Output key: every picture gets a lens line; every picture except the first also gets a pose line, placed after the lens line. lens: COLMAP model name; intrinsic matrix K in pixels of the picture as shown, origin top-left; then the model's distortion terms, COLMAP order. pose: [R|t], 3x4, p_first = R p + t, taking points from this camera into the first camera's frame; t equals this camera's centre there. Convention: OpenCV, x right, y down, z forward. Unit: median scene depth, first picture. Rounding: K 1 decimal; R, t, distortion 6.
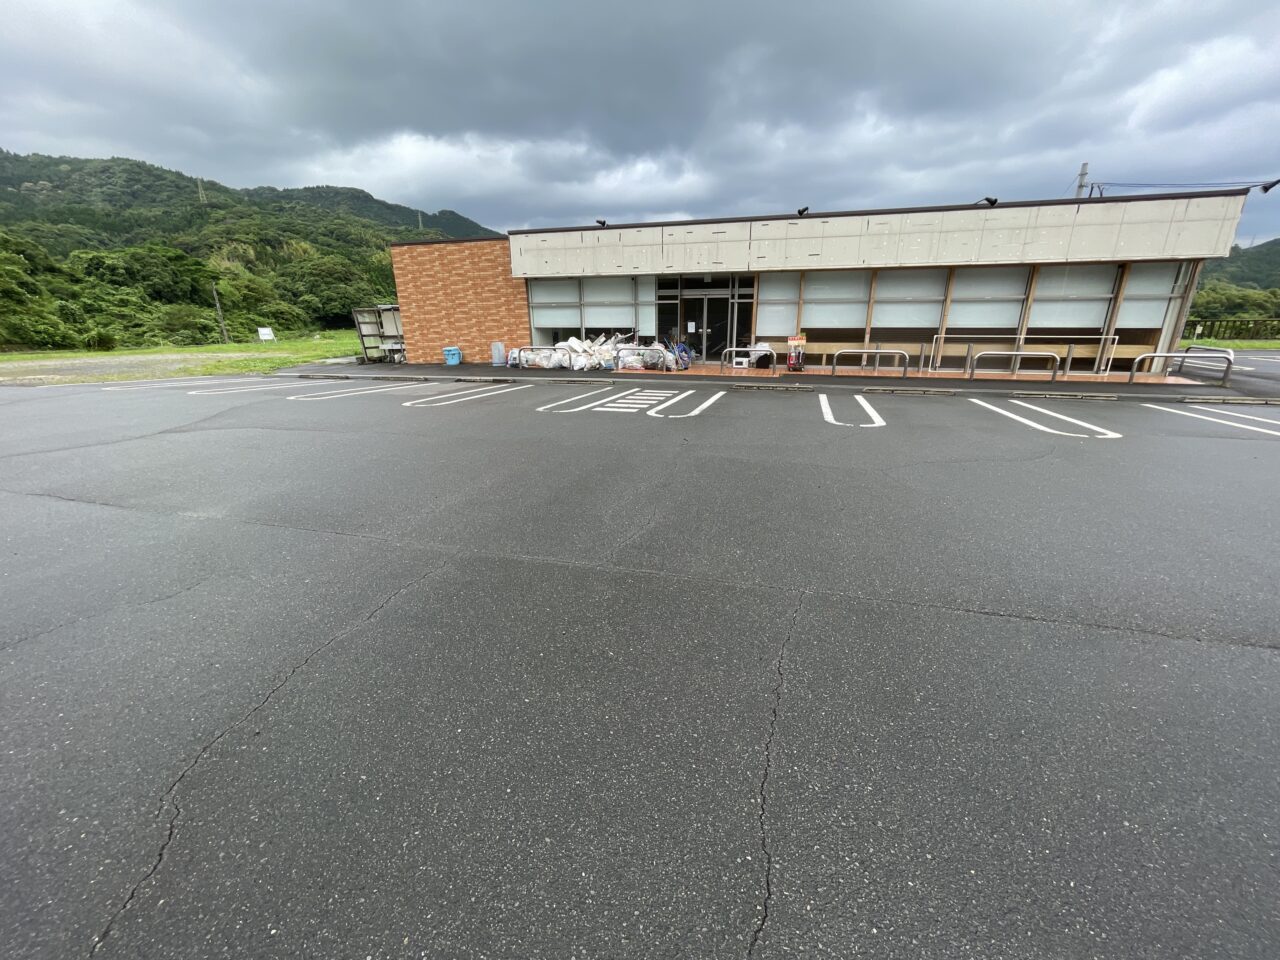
lens RADIAL K [[512.9, 0, 641.8], [0, 512.9, 479.8], [0, 0, 1]] dist [0.000530, -0.001136]
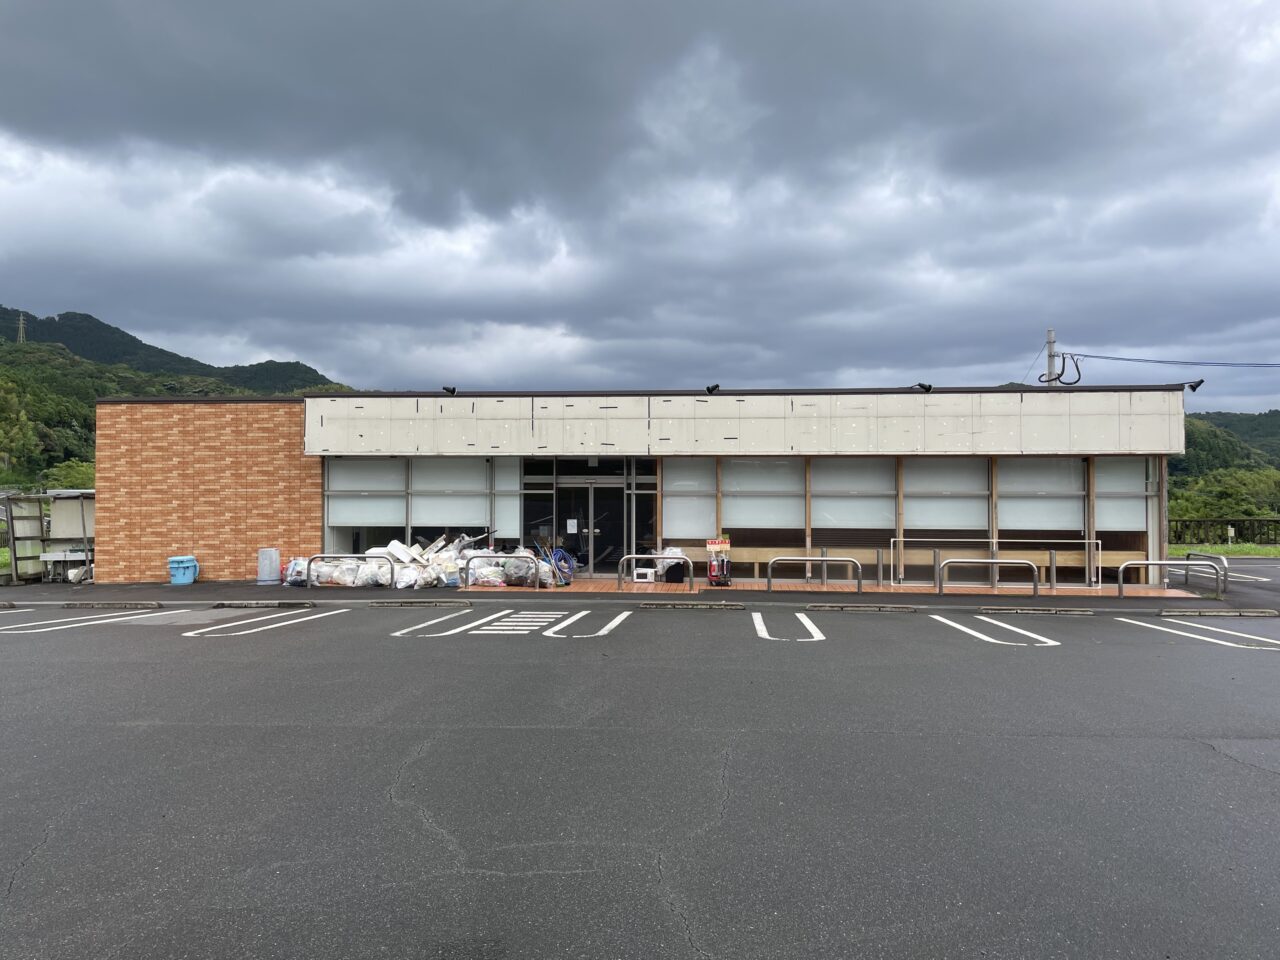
lens RADIAL K [[958.9, 0, 646.4], [0, 958.9, 481.9], [0, 0, 1]] dist [0.072734, -0.013427]
pose [[0.978010, 0.013311, 0.208135, -0.085058], [0.054913, 0.946313, -0.318552, 0.074934], [-0.201201, 0.322977, 0.924773, -0.278539]]
